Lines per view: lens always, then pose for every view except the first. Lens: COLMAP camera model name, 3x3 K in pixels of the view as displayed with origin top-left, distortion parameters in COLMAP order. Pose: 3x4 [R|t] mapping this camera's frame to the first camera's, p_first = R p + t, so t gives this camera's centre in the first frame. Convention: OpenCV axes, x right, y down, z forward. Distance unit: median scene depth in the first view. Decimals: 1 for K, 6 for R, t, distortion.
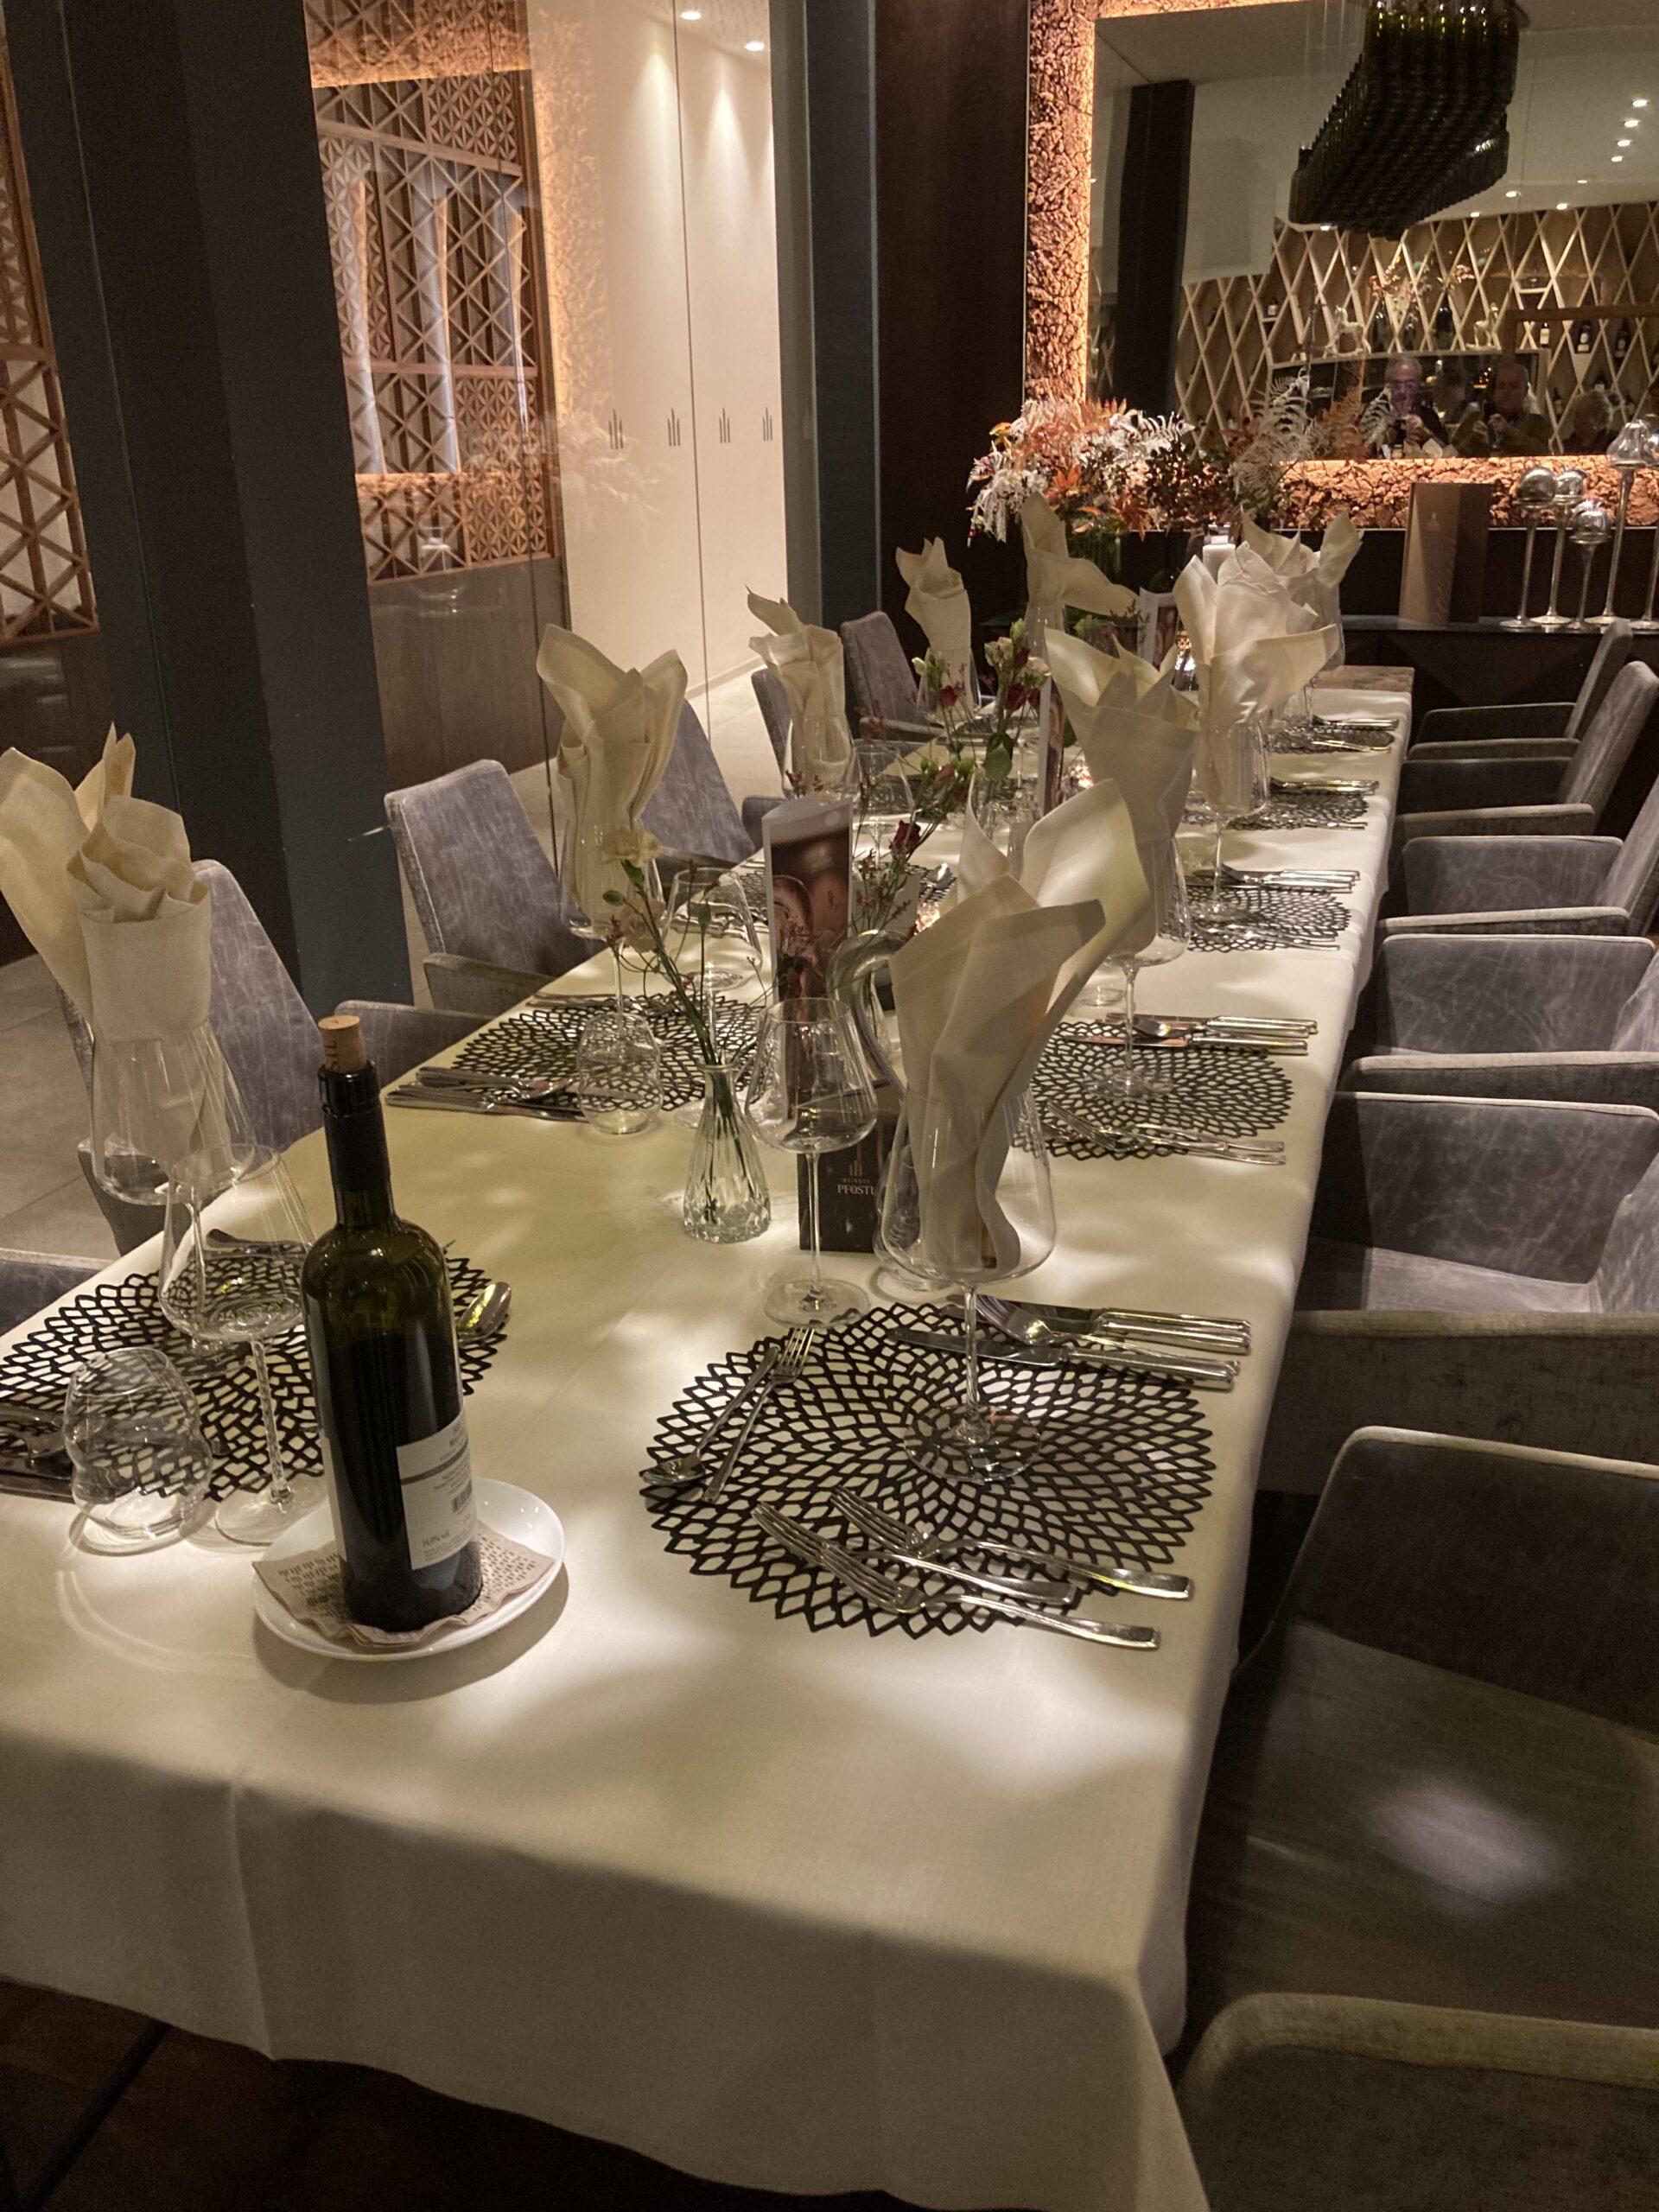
lens RADIAL K [[1855.1, 0, 841.5], [0, 1855.1, 1116.8], [0, 0, 1]] dist [0.007628, 0.001154]
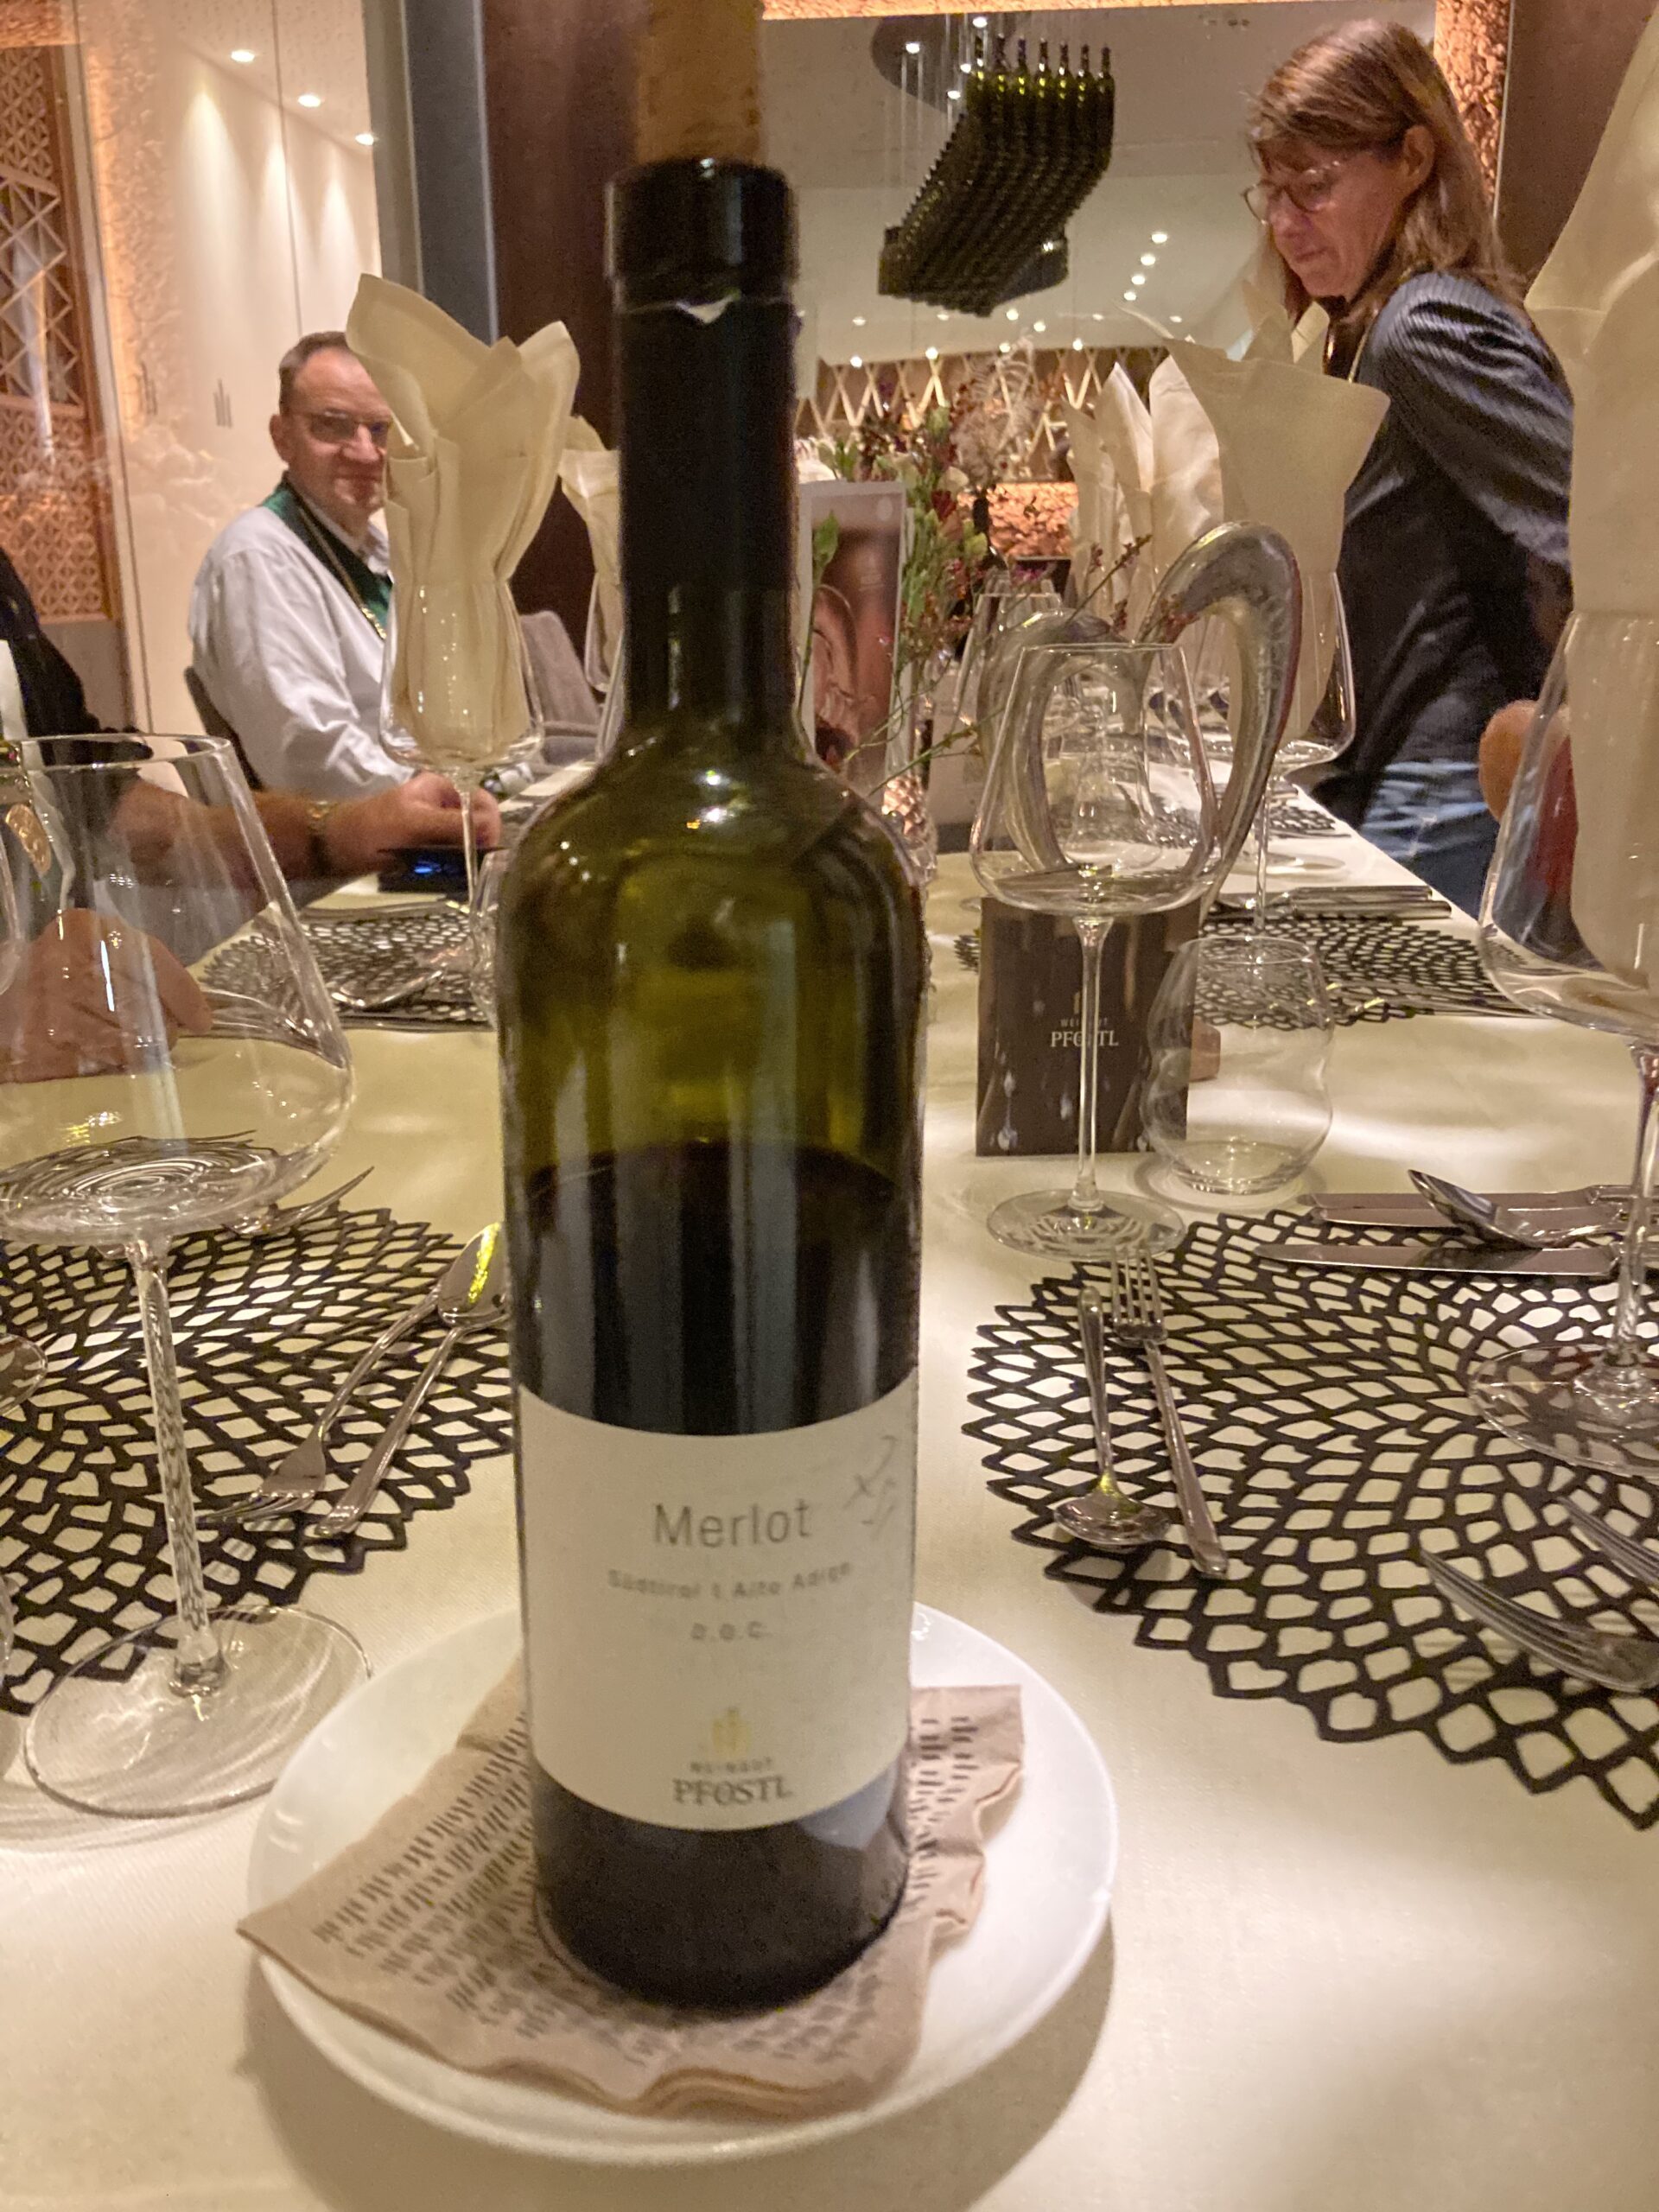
lens RADIAL K [[1855.1, 0, 814.7], [0, 1855.1, 1093.2], [0, 0, 1]] dist [0.007628, 0.001154]
pose [[0.973588, -0.048387, 0.223126, -0.162139], [0.067134, 0.994752, -0.077208, 0.075671], [-0.218220, 0.090148, 0.971727, 0.364465]]
